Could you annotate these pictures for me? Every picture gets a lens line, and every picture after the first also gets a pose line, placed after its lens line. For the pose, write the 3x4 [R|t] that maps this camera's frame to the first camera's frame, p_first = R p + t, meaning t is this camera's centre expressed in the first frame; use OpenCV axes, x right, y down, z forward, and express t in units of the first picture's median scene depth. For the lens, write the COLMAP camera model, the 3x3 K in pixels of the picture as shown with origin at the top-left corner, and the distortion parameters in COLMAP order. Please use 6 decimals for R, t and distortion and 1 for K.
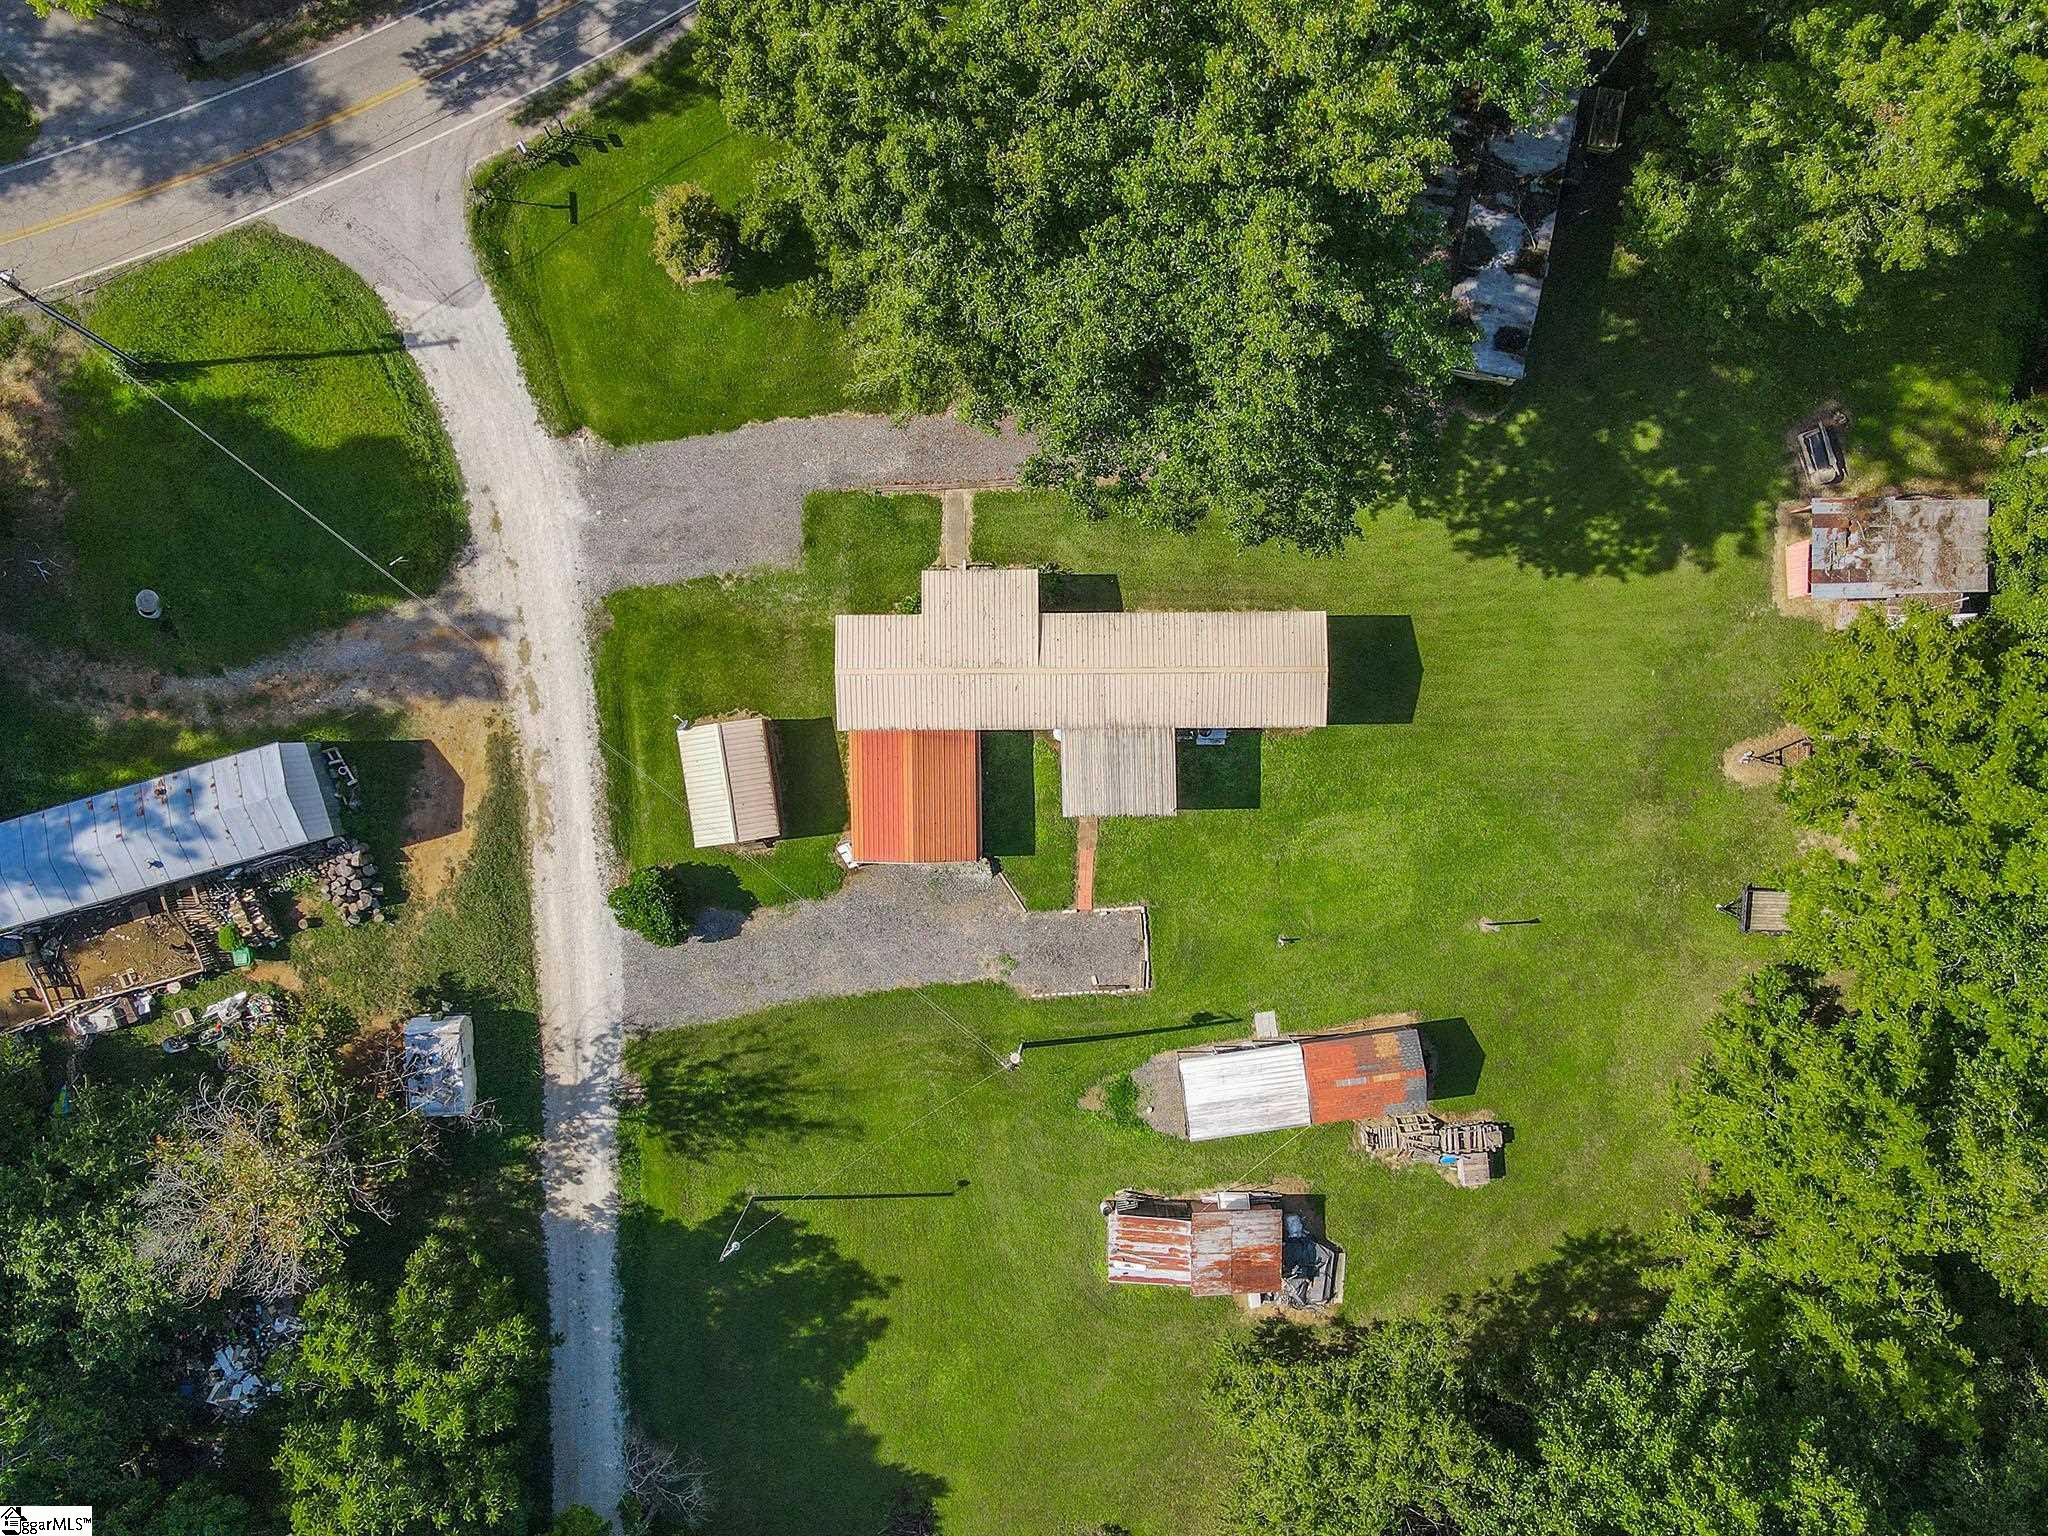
lens RADIAL K [[1437.3, 0, 1017.8], [0, 1437.3, 766.0], [0, 0, 1]] dist [0.007585, 0.000810]
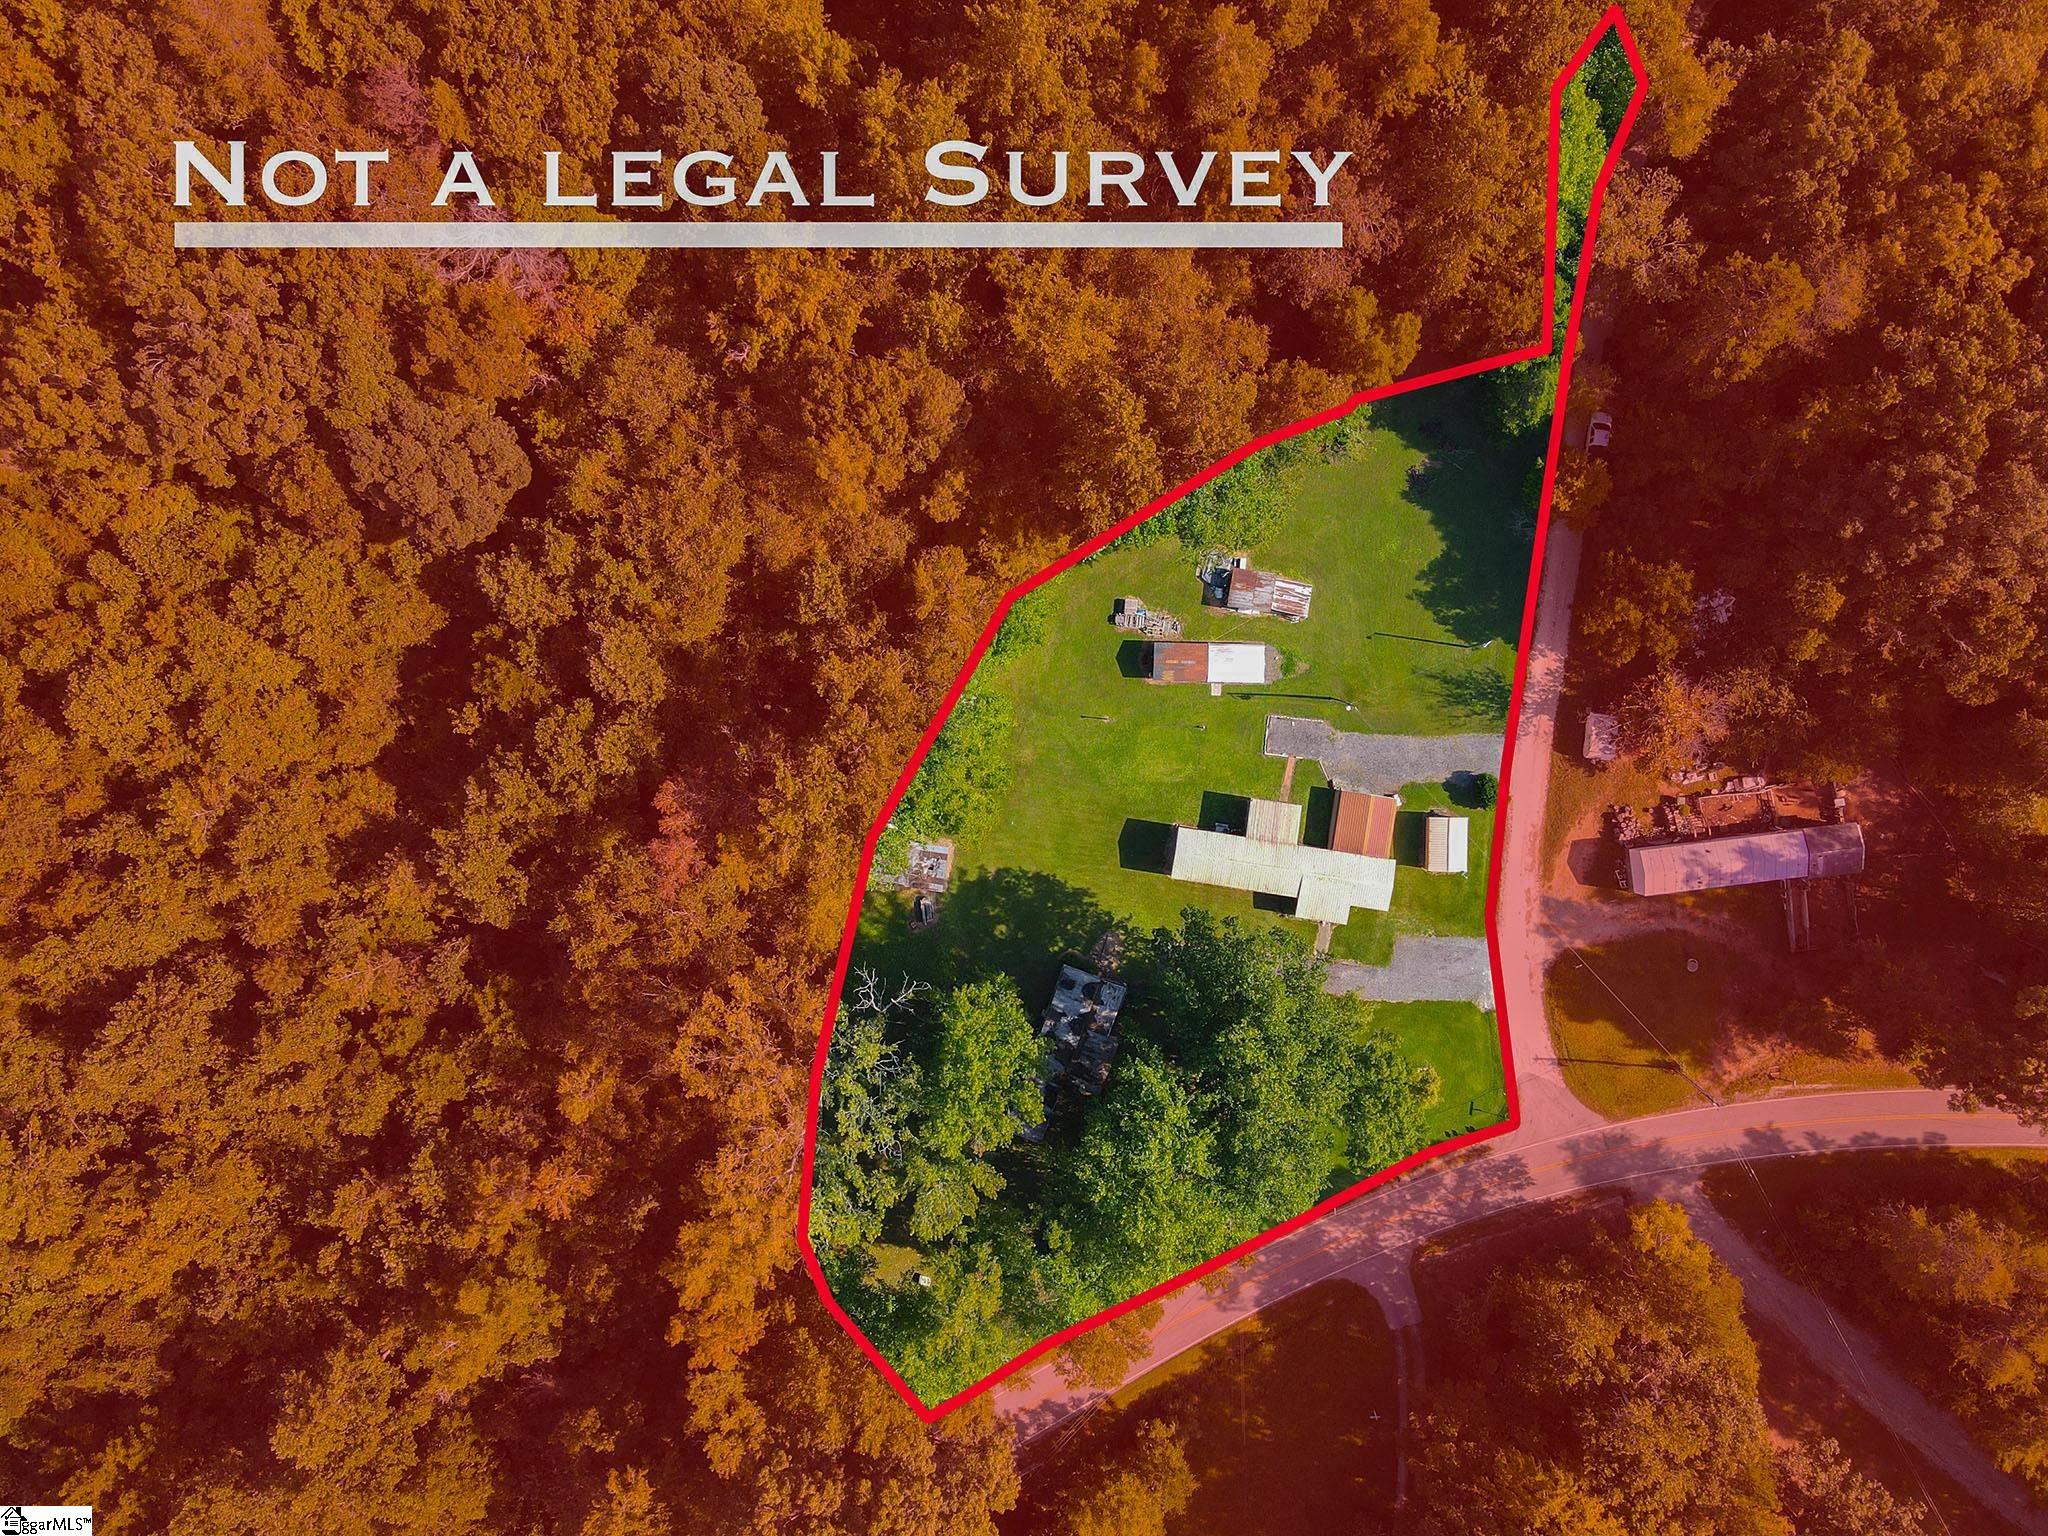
lens RADIAL K [[1437.3, 0, 1019.5], [0, 1437.3, 763.9], [0, 0, 1]] dist [0.007585, 0.000810]
pose [[-0.987217, -0.159272, -0.005995, 0.472737], [0.159353, -0.985578, -0.056944, 0.151286], [0.003161, -0.057172, 0.998359, -1.175303]]
